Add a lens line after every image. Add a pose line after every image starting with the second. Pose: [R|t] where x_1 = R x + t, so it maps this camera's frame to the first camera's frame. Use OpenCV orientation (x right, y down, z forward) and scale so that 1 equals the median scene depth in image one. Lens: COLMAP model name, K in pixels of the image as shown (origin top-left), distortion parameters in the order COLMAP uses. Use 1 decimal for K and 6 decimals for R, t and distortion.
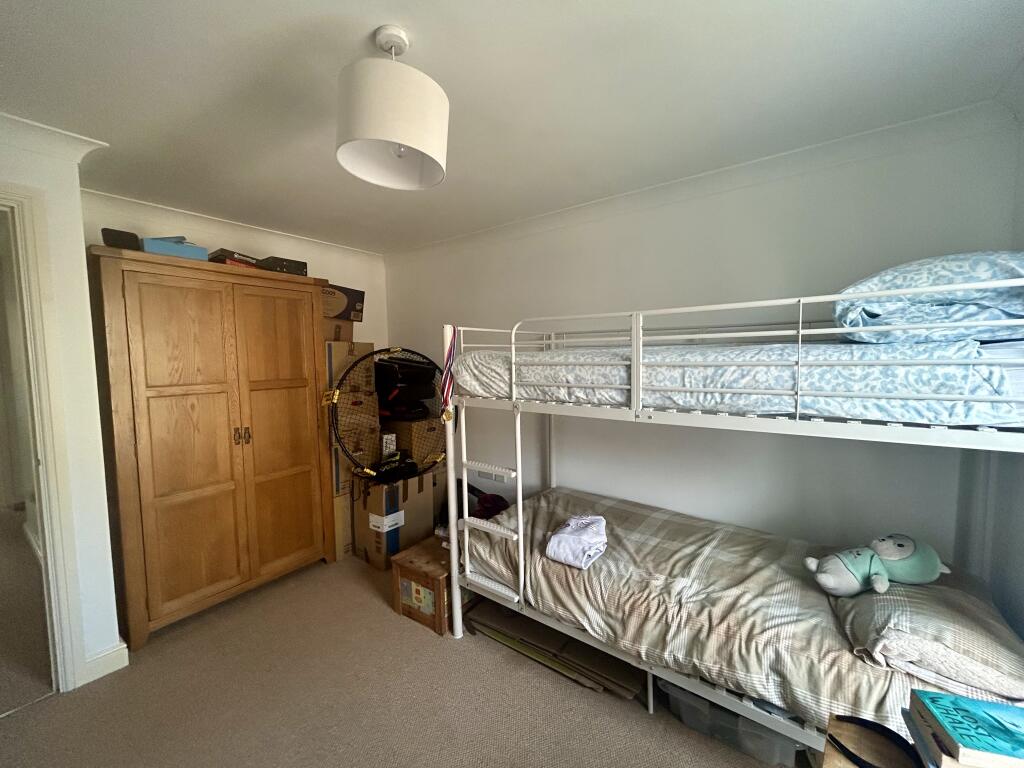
lens RADIAL K [[411.5, 0, 512.0], [0, 411.5, 384.0], [0, 0, 1]] dist [0.000313, -0.000145]
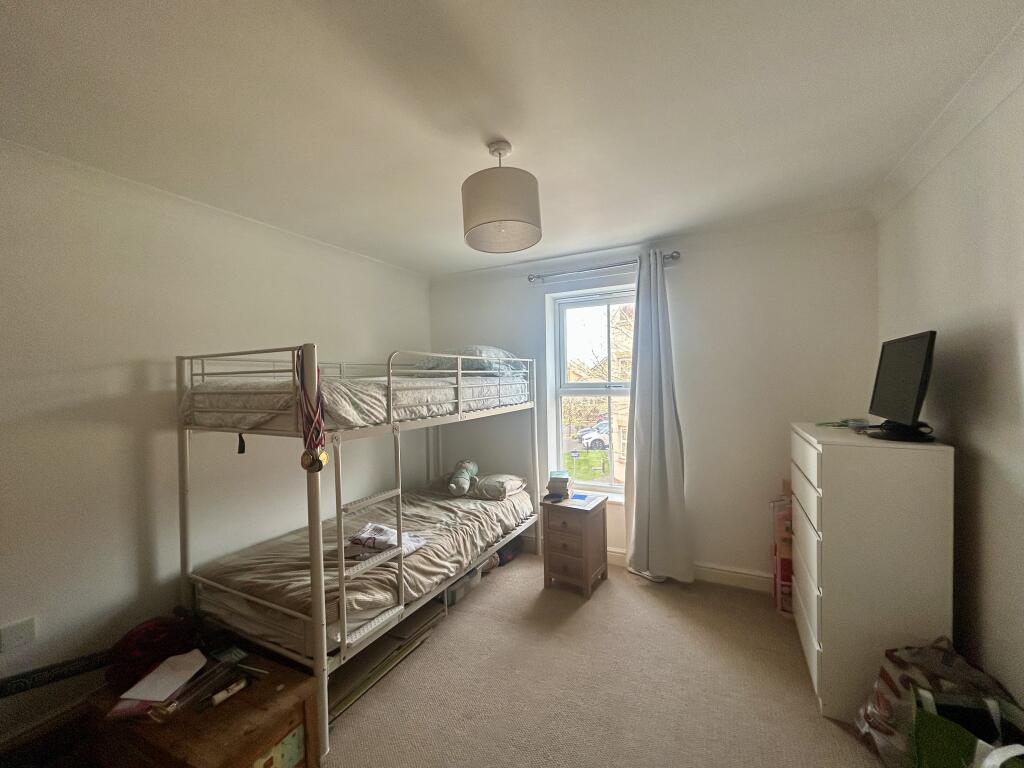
lens RADIAL K [[411.5, 0, 512.0], [0, 411.5, 384.0], [0, 0, 1]] dist [0.000313, -0.000145]
pose [[-0.161171, 0.007128, 0.986901, -1.162273], [0.094492, 0.995492, 0.008242, -0.043744], [-0.982393, 0.094582, -0.161118, 0.887204]]
